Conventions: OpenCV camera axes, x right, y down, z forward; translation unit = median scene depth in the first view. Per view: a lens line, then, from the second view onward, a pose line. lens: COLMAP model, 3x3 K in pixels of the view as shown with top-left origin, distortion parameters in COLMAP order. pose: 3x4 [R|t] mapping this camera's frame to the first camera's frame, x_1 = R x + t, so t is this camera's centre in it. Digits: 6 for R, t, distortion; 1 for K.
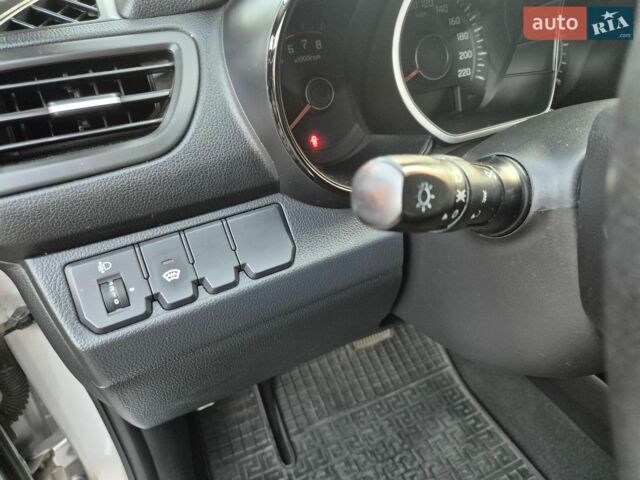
lens RADIAL K [[424.9, 0, 326.5], [0, 424.9, 239.0], [0, 0, 1]] dist [0.056120, -0.041062]
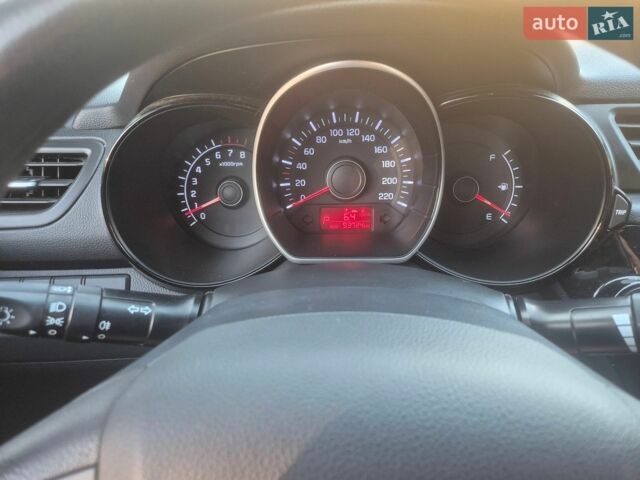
lens RADIAL K [[424.9, 0, 326.5], [0, 424.9, 239.0], [0, 0, 1]] dist [0.056120, -0.041062]
pose [[0.892243, 0.240128, -0.382413, 0.656541], [-0.270949, 0.962187, -0.027992, -0.232779], [0.361231, 0.128591, 0.923567, -0.002245]]
